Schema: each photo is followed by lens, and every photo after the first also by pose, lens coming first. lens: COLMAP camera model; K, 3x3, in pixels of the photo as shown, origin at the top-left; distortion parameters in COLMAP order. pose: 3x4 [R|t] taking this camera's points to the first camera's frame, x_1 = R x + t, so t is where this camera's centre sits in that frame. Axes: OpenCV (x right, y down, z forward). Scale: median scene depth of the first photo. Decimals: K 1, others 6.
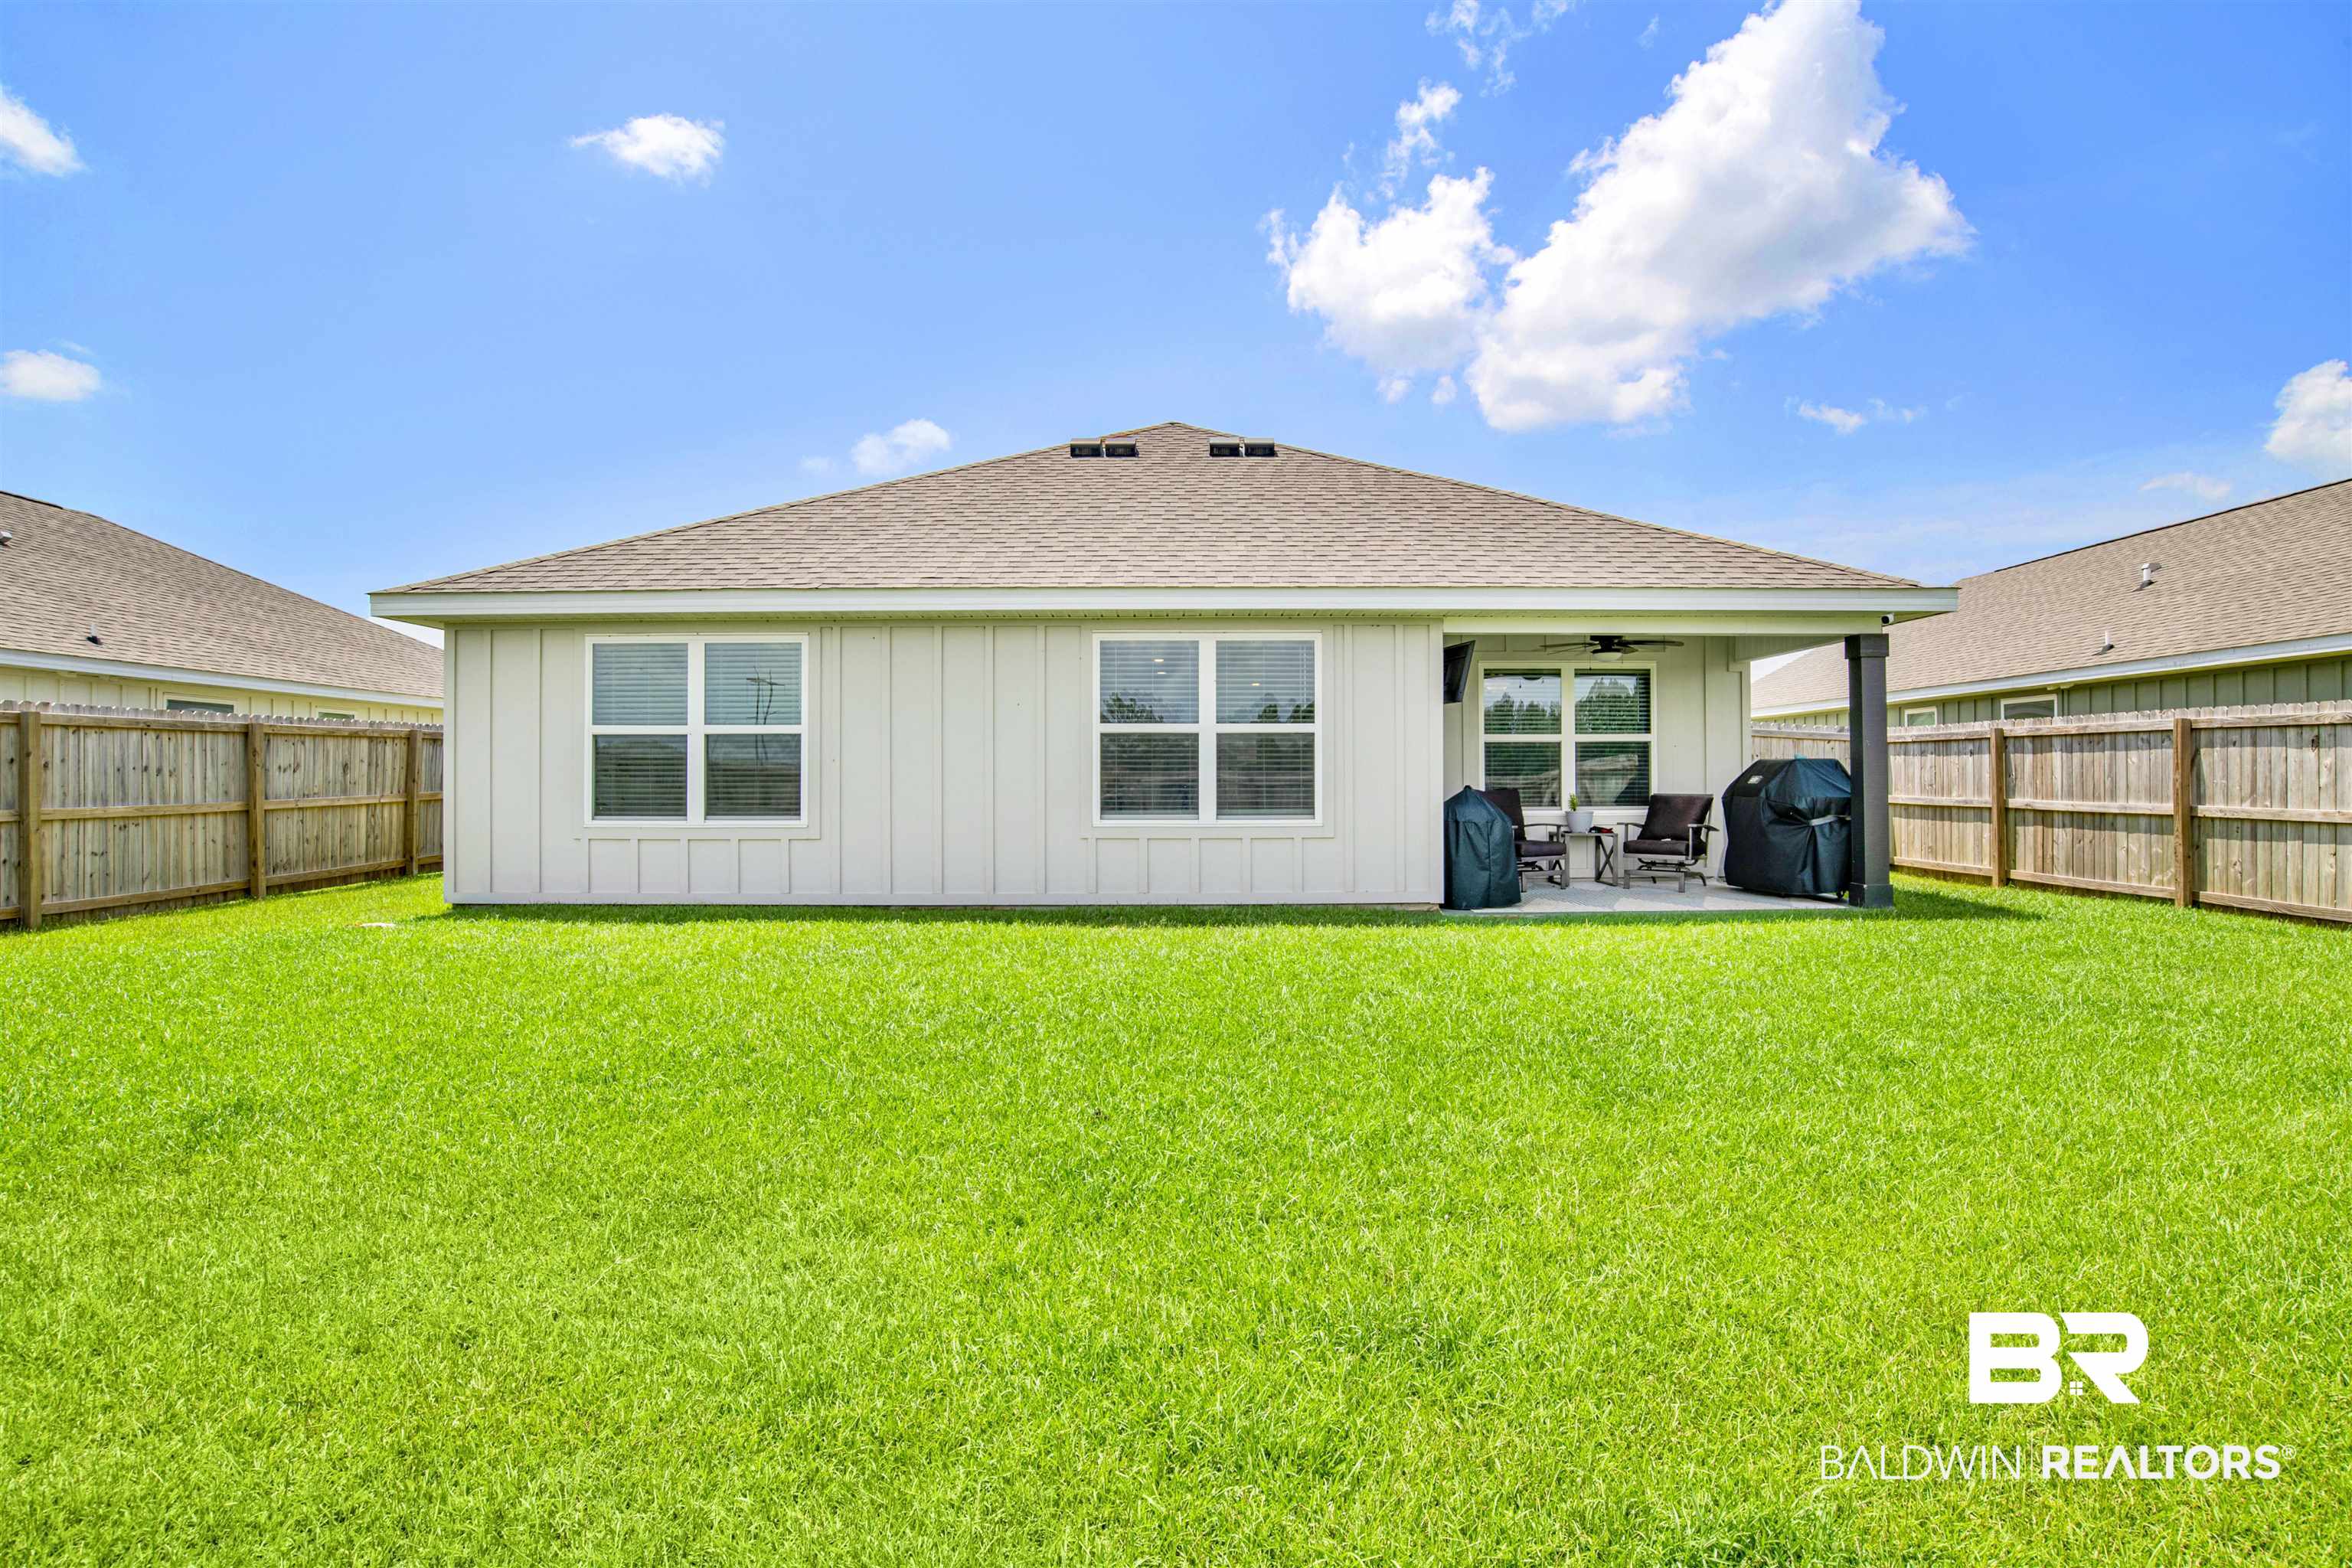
lens RADIAL K [[1228.8, 0, 1175.1], [0, 1228.8, 776.7], [0, 0, 1]] dist [-0.041990, 0.000981]
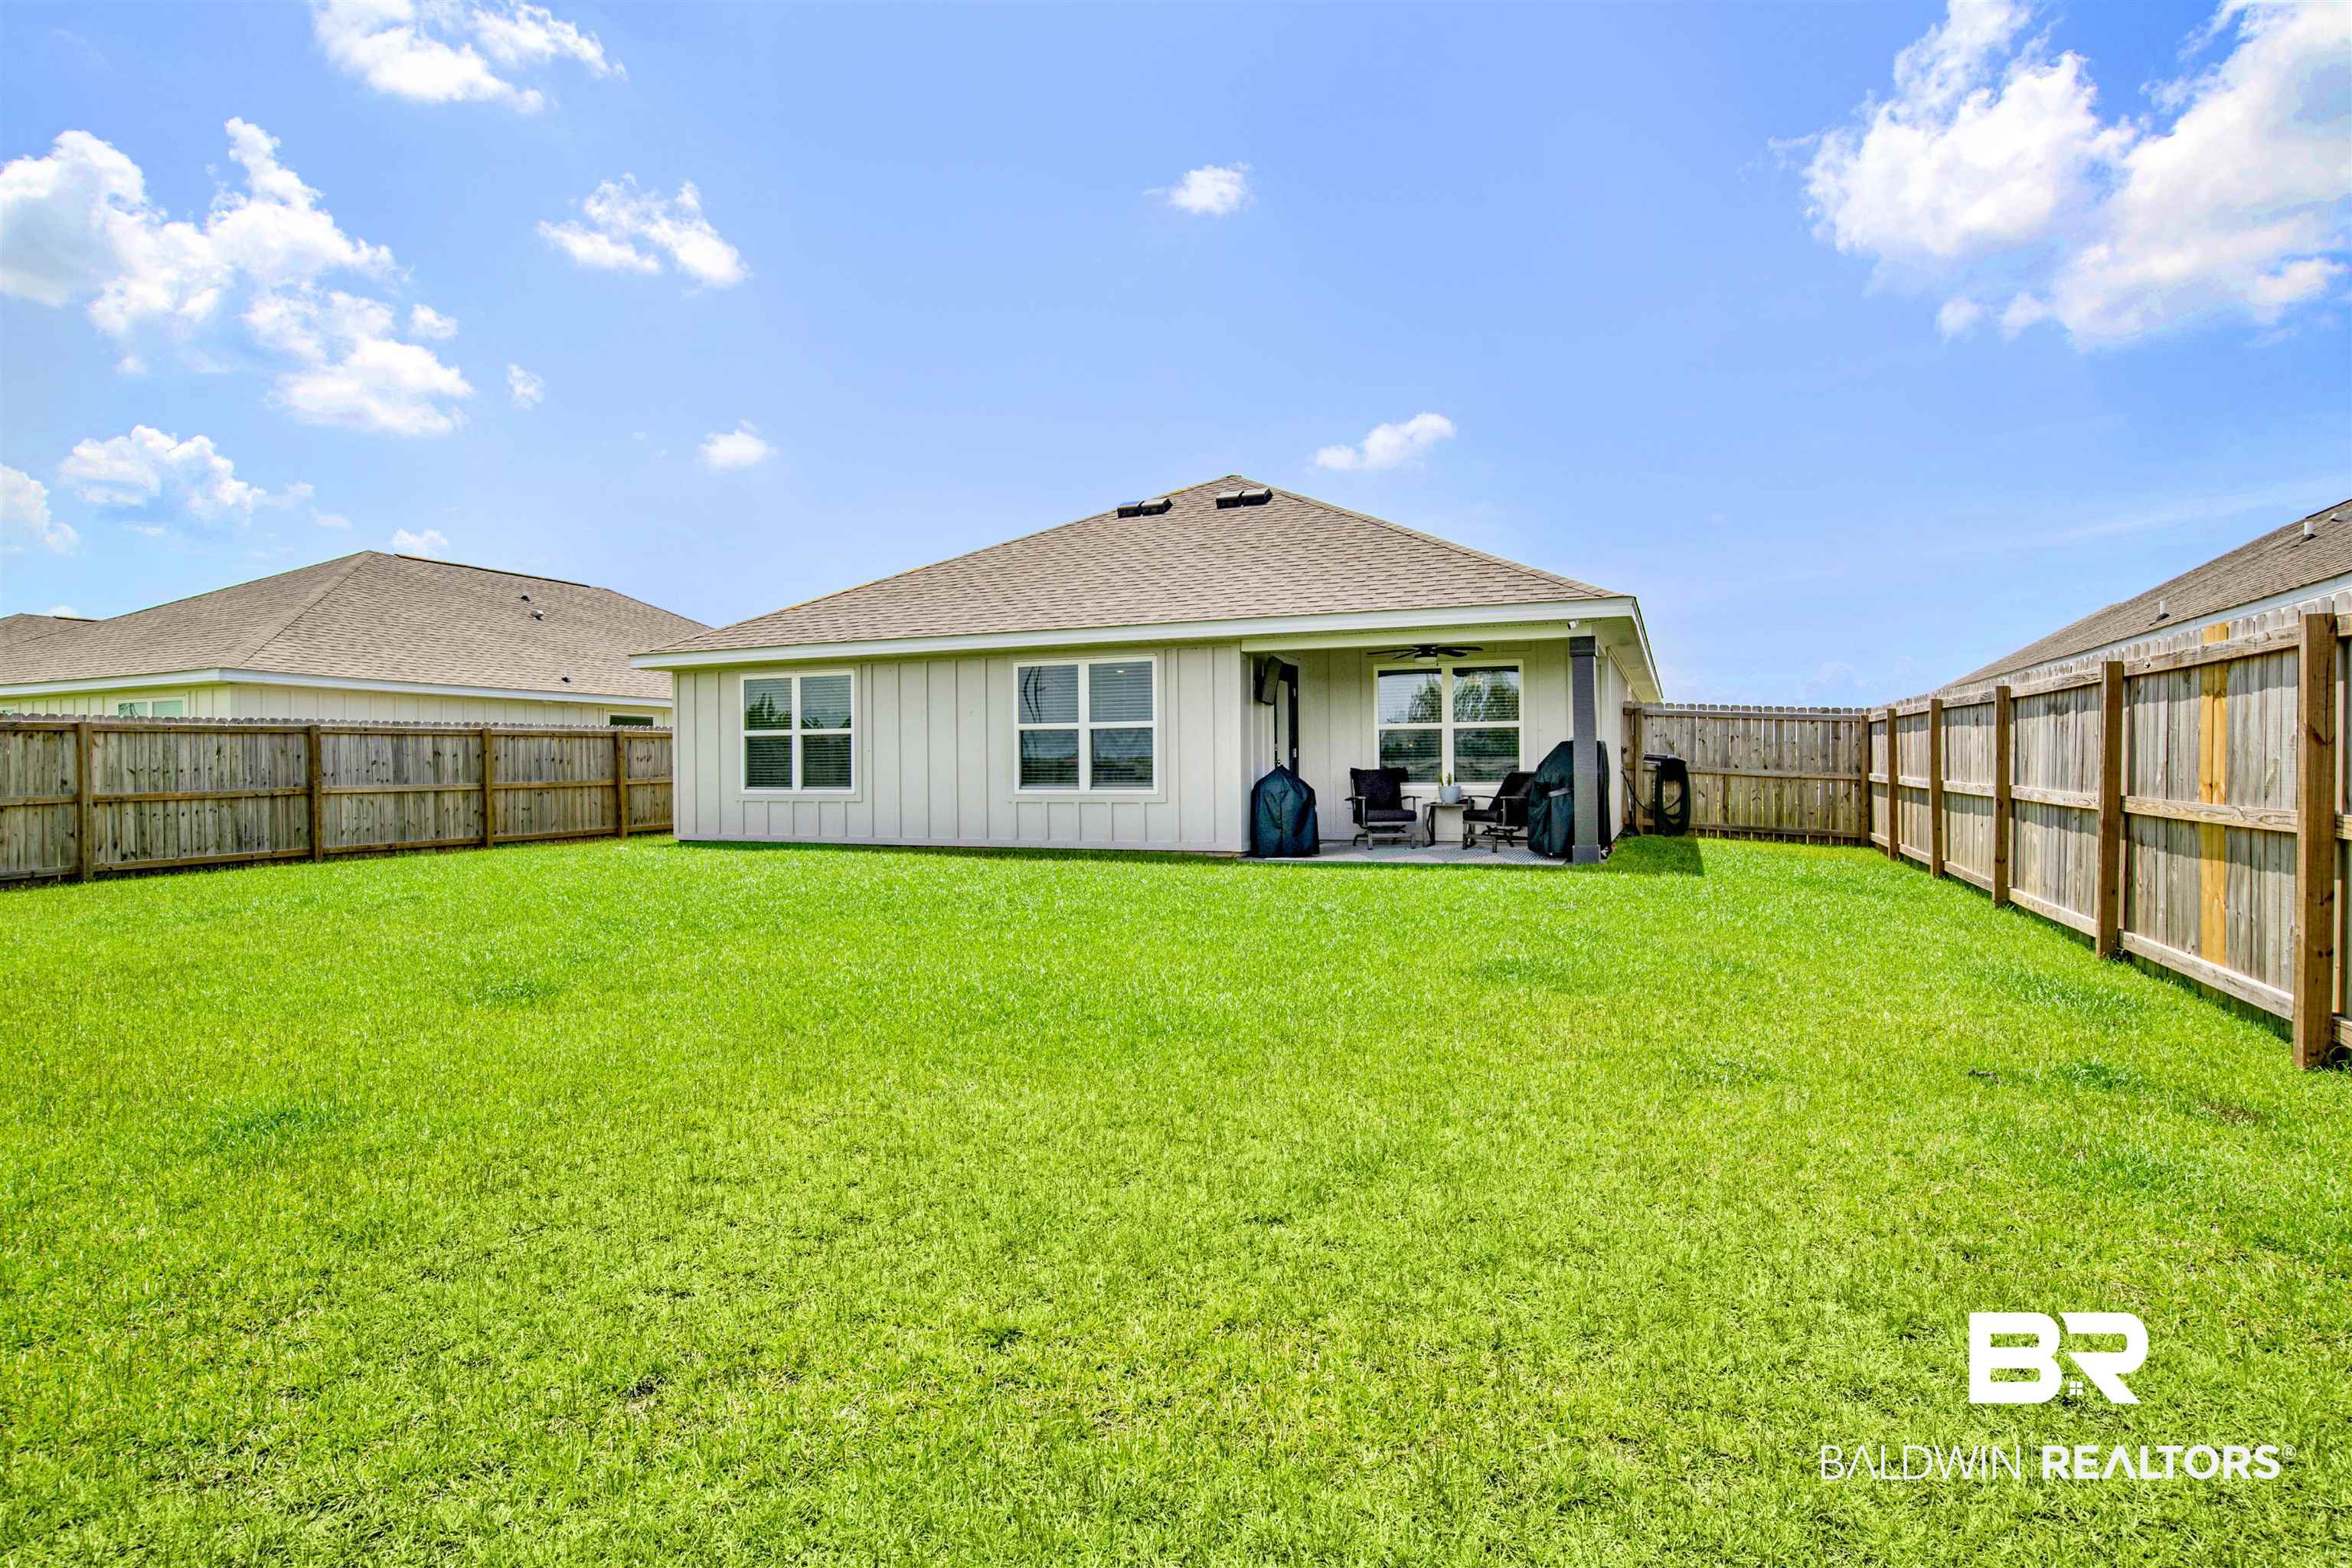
lens RADIAL K [[1228.8, 0, 1175.1], [0, 1228.8, 776.7], [0, 0, 1]] dist [-0.041990, 0.000981]
pose [[0.922192, -0.001901, -0.386728, 0.661376], [0.005778, 0.999944, 0.008862, 0.007722], [0.386689, -0.010406, 0.922151, -0.270770]]
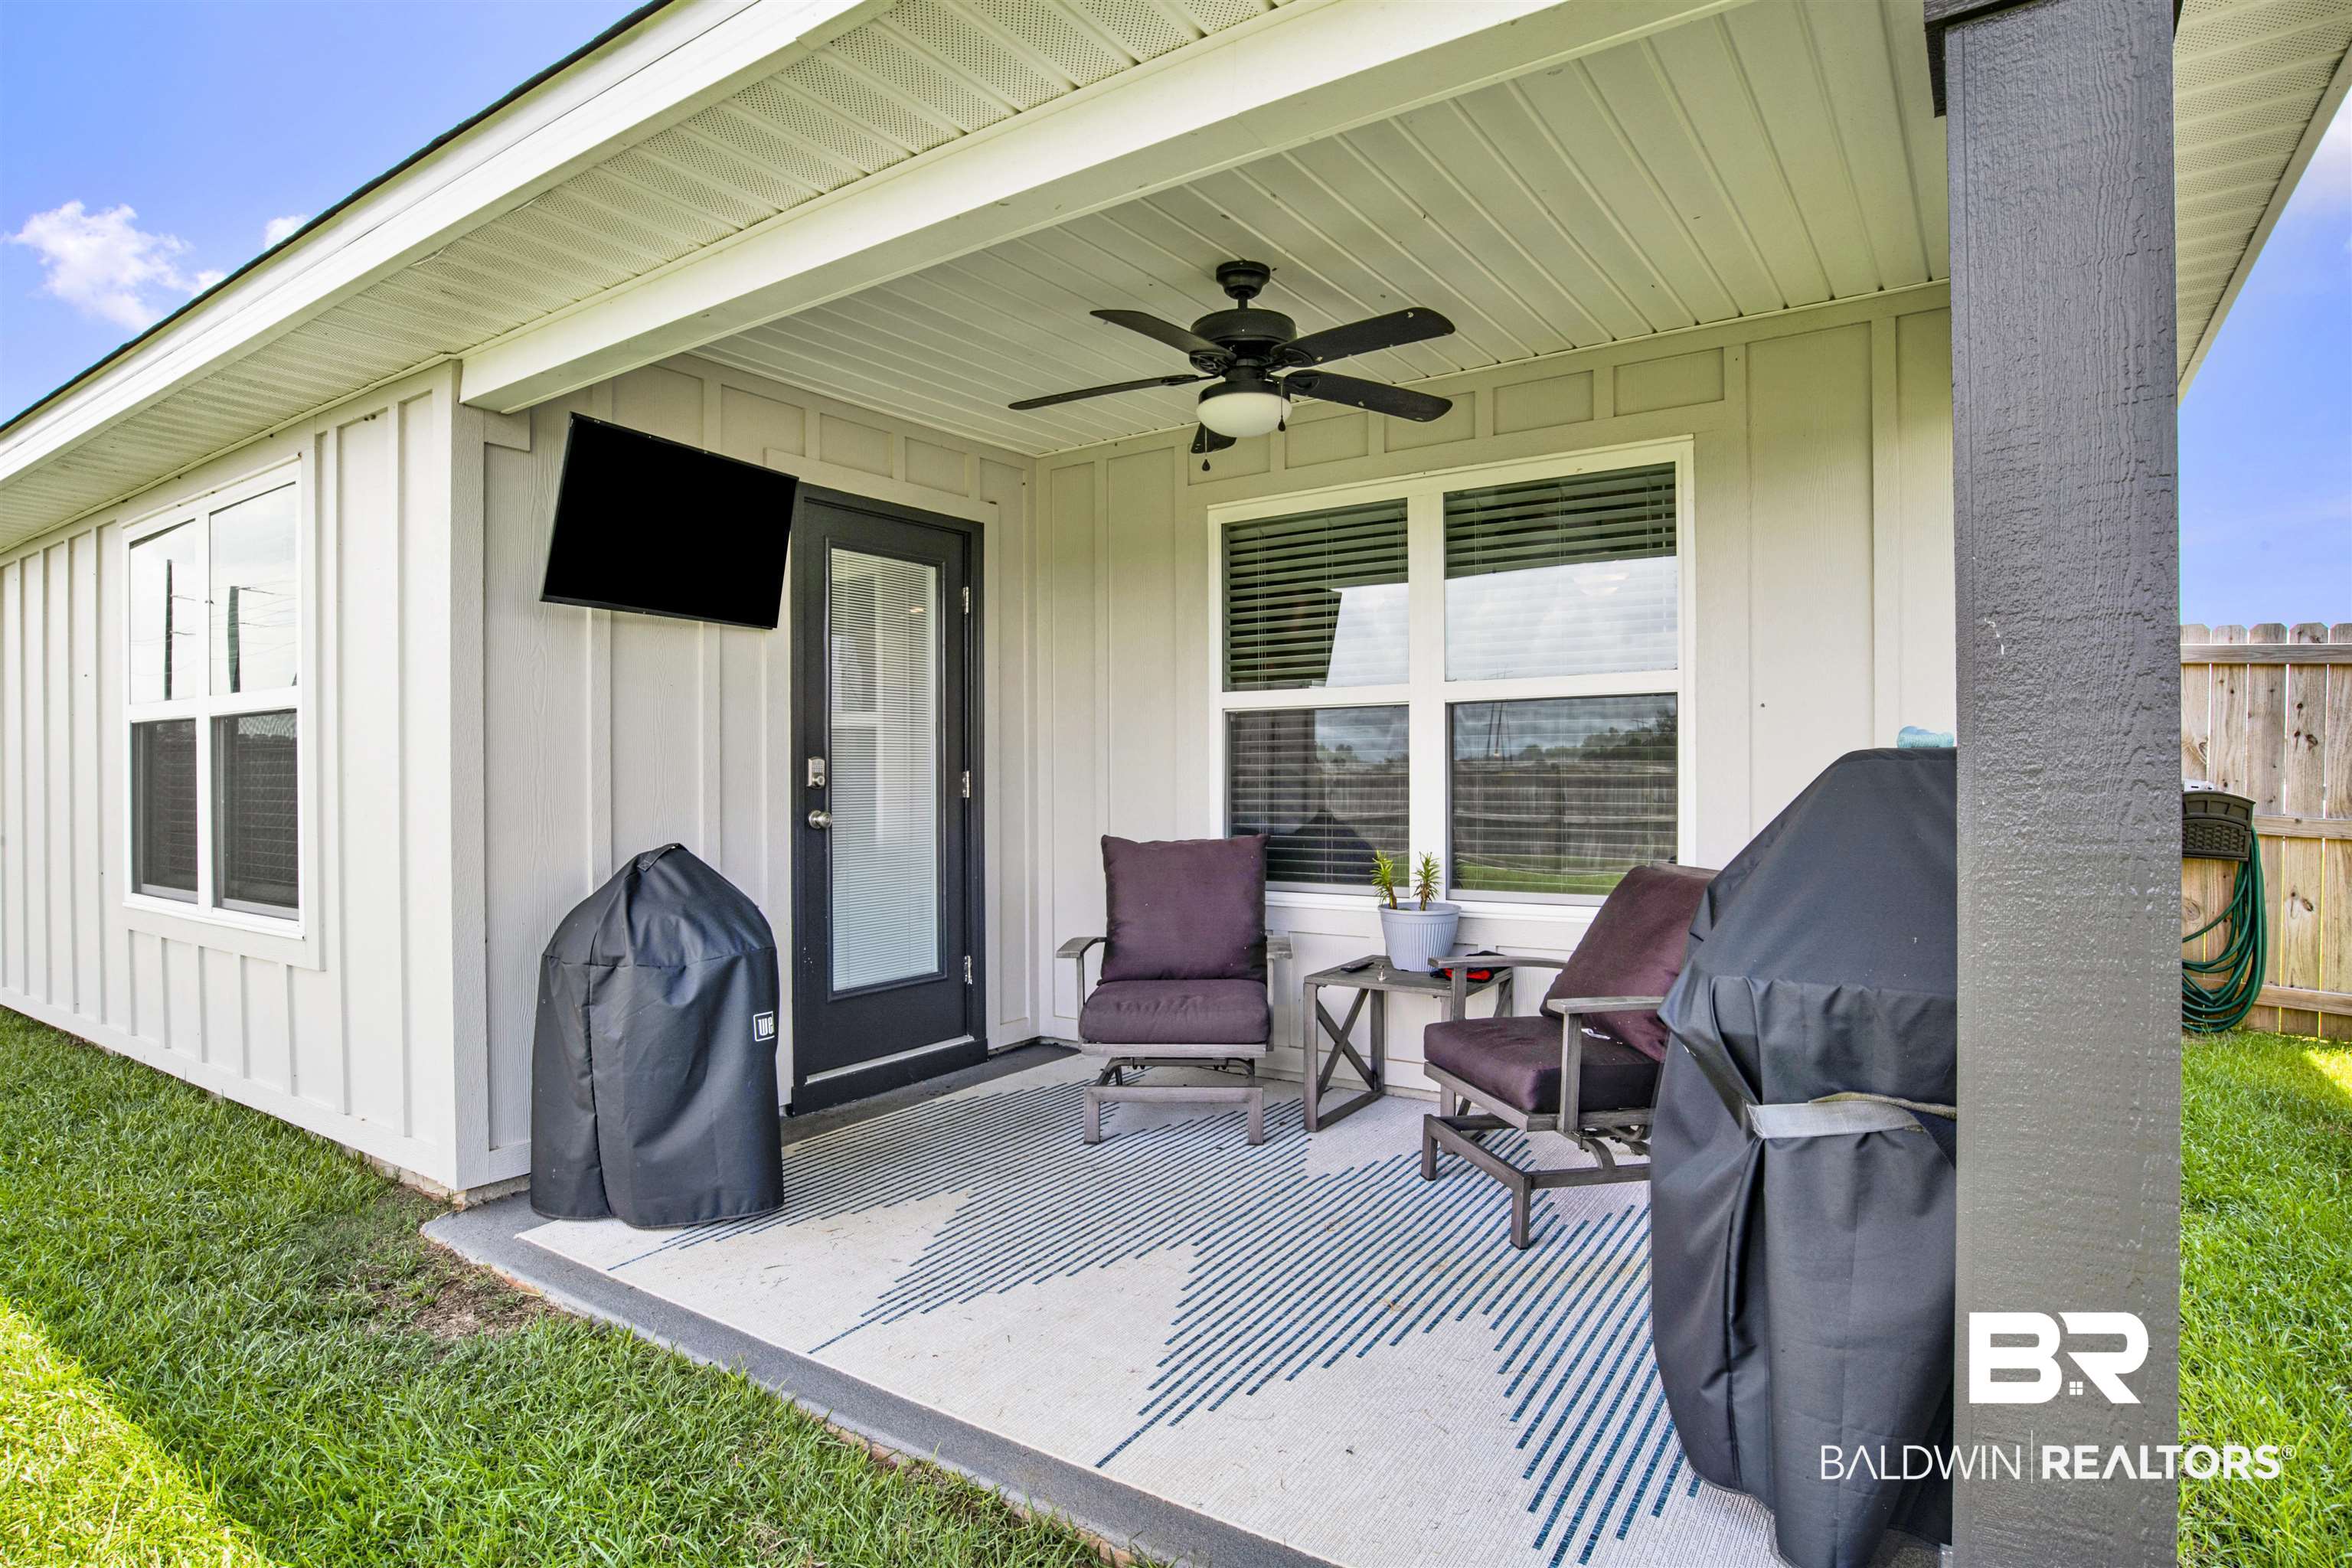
lens RADIAL K [[1255.2, 0, 1194.9], [0, 1255.2, 768.8], [0, 0, 1]] dist [-0.065854, 0.022750]
pose [[0.840045, -0.007933, -0.542458, 0.559538], [0.011358, 0.999931, 0.002966, -0.015364], [0.542397, -0.008652, 0.840078, 0.813912]]
